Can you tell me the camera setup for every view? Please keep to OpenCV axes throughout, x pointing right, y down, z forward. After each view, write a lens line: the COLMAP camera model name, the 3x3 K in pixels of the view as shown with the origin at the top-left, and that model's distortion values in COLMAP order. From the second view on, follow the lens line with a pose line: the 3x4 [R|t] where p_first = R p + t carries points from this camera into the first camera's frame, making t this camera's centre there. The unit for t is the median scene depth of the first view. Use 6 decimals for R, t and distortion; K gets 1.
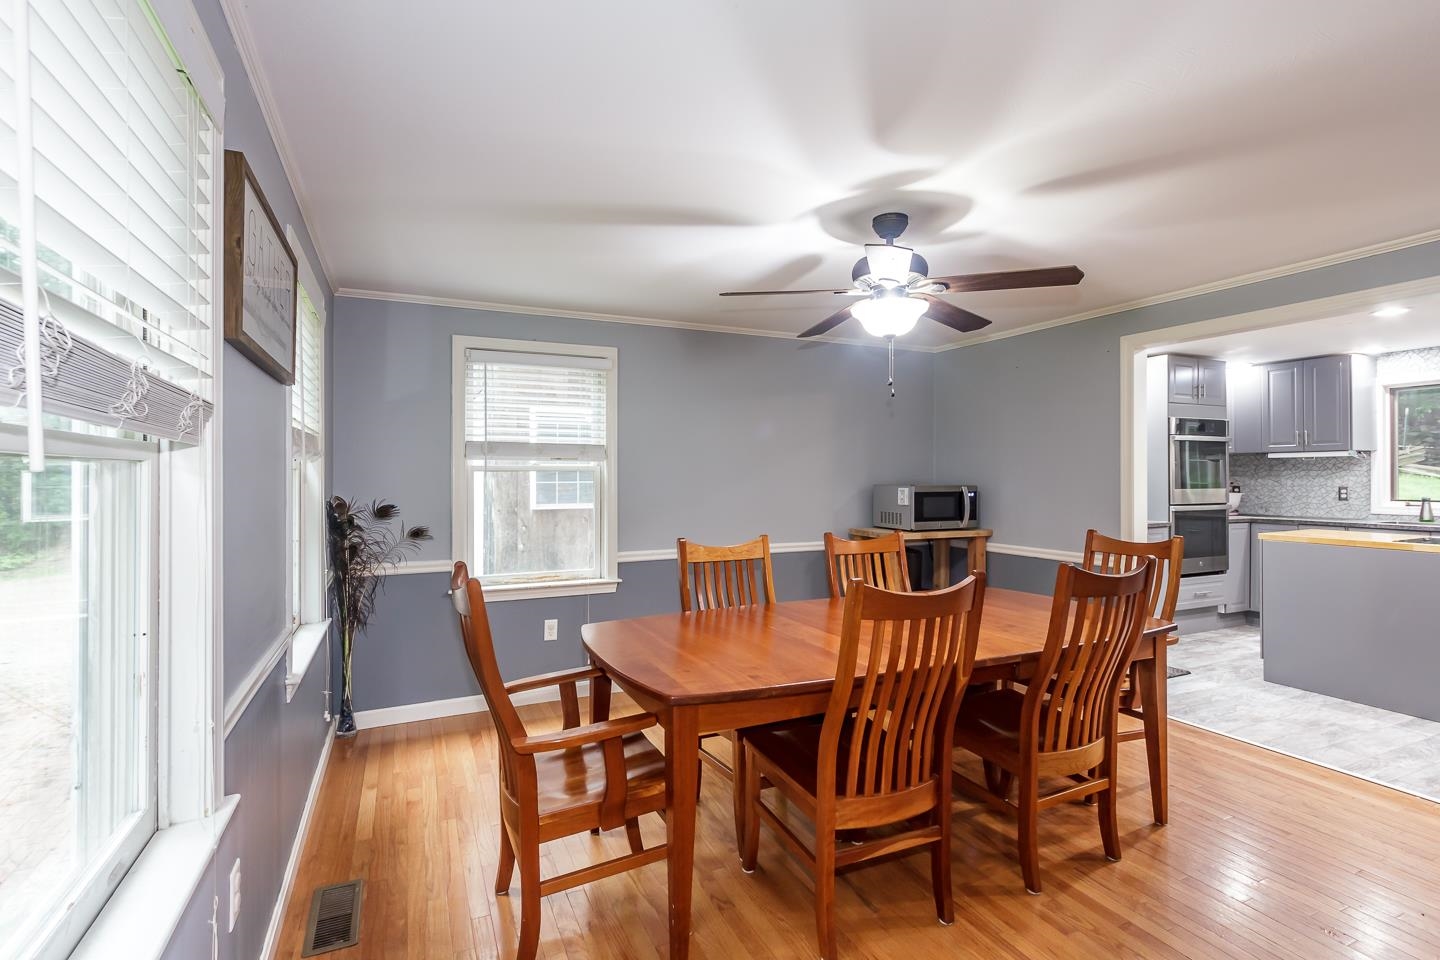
lens RADIAL K [[670.6, 0, 718.0], [0, 670.6, 473.7], [0, 0, 1]] dist [-0.000096, -0.000012]
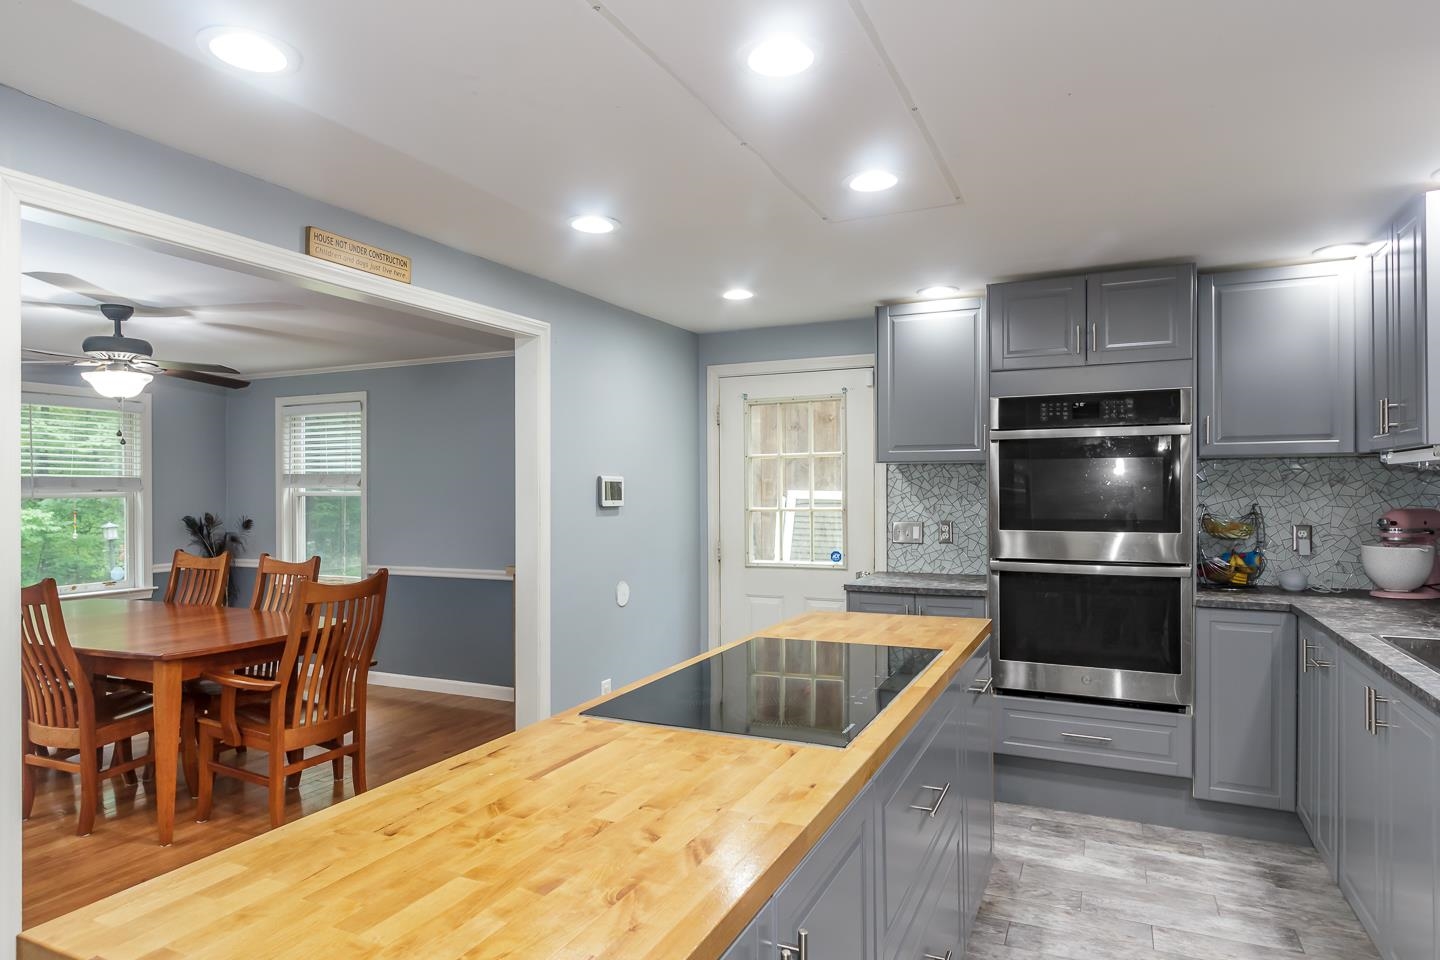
lens RADIAL K [[855.8, 0, 720.0], [0, 855.8, 480.0], [0, 0, 1]] dist [0.001390, 0.000132]
pose [[0.647071, -0.008589, -0.762382, 1.472563], [0.005471, 0.999963, -0.006623, -0.018681], [0.762410, 0.000115, 0.647094, 0.525144]]
